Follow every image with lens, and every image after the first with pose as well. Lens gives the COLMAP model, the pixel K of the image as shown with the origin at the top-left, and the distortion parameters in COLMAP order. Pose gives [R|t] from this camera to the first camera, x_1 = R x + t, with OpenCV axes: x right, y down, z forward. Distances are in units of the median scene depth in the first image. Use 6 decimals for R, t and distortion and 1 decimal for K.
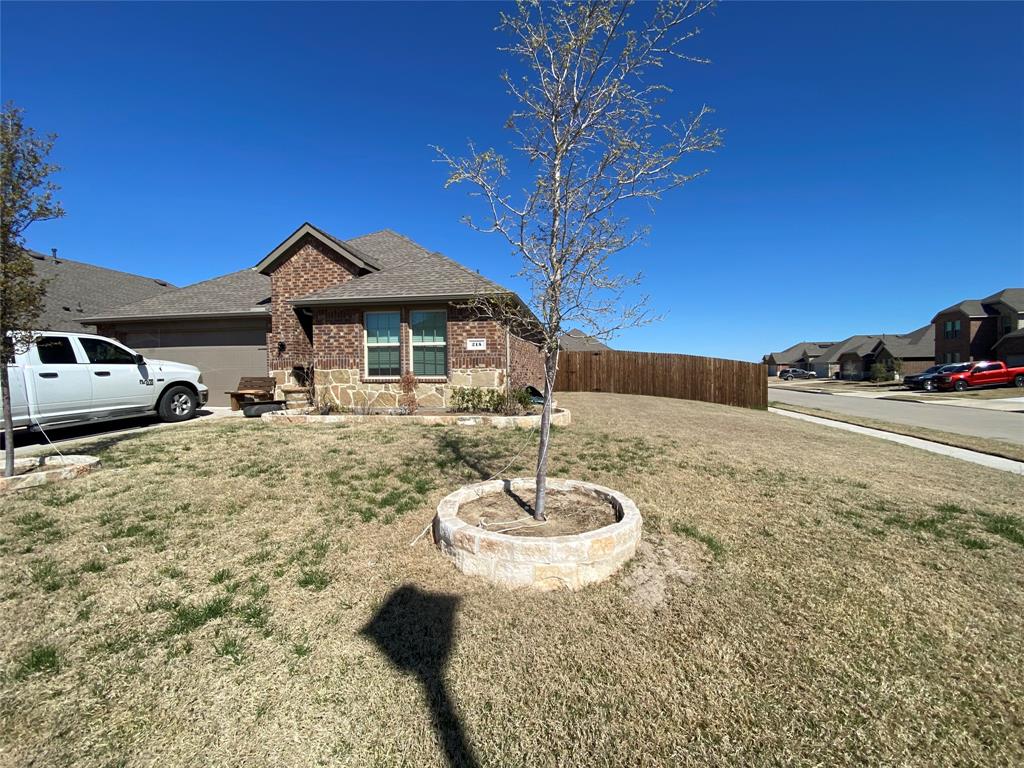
lens RADIAL K [[413.1, 0, 511.1], [0, 413.1, 386.3], [0, 0, 1]] dist [0.022363, -0.019769]
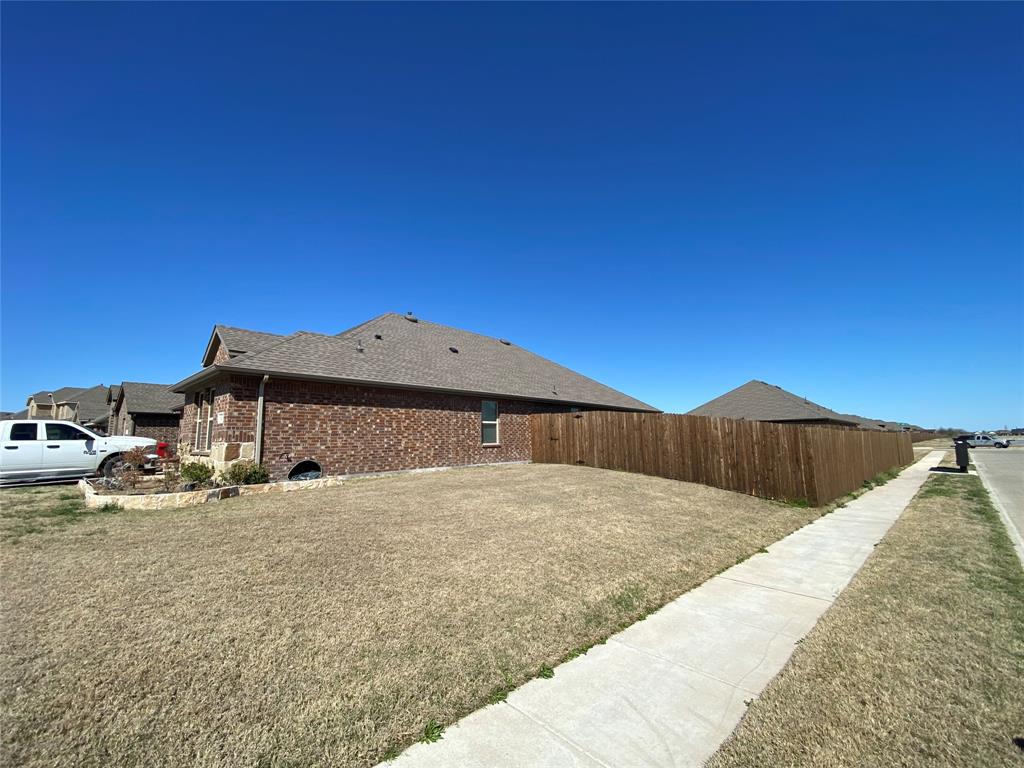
lens RADIAL K [[406.6, 0, 508.7], [0, 406.6, 385.9], [0, 0, 1]] dist [0.024359, -0.022873]
pose [[0.845142, -0.076813, -0.528994, 1.012247], [-0.007853, 0.987731, -0.155970, -0.027395], [0.534484, 0.135971, 0.834170, 0.517685]]
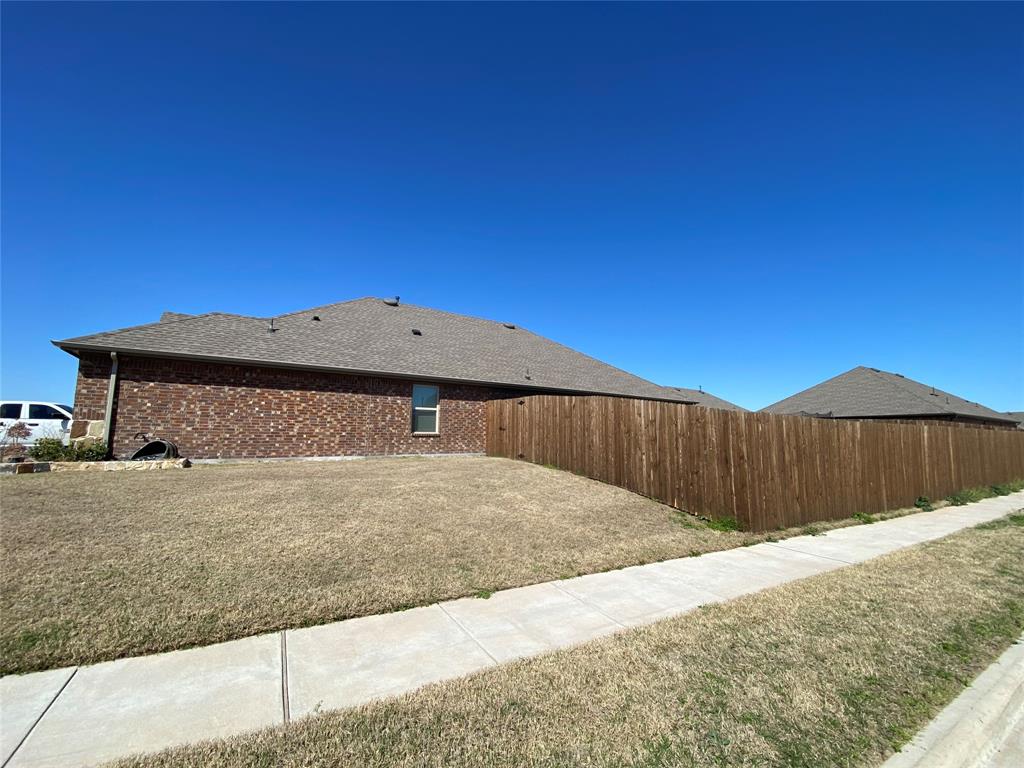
lens RADIAL K [[406.6, 0, 508.7], [0, 406.6, 385.9], [0, 0, 1]] dist [0.024359, -0.022873]
pose [[0.694292, -0.077935, -0.715462, 1.318111], [-0.036438, 0.989038, -0.143095, -0.020349], [0.718771, 0.125420, 0.683841, 1.038496]]
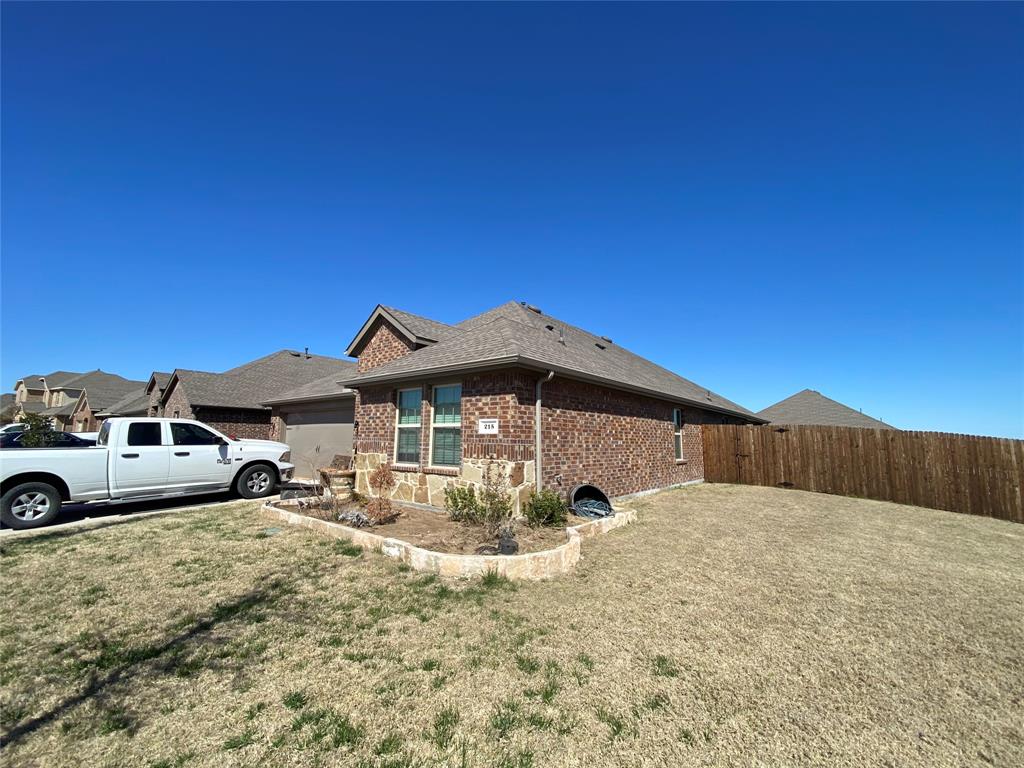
lens RADIAL K [[415.1, 0, 512.0], [0, 415.1, 384.0], [0, 0, 1]] dist [0.025858, -0.024630]
pose [[0.872336, -0.047830, -0.486562, 0.312089], [-0.034451, 0.986716, -0.158762, -0.057510], [0.487692, 0.155256, 0.859100, 0.350336]]
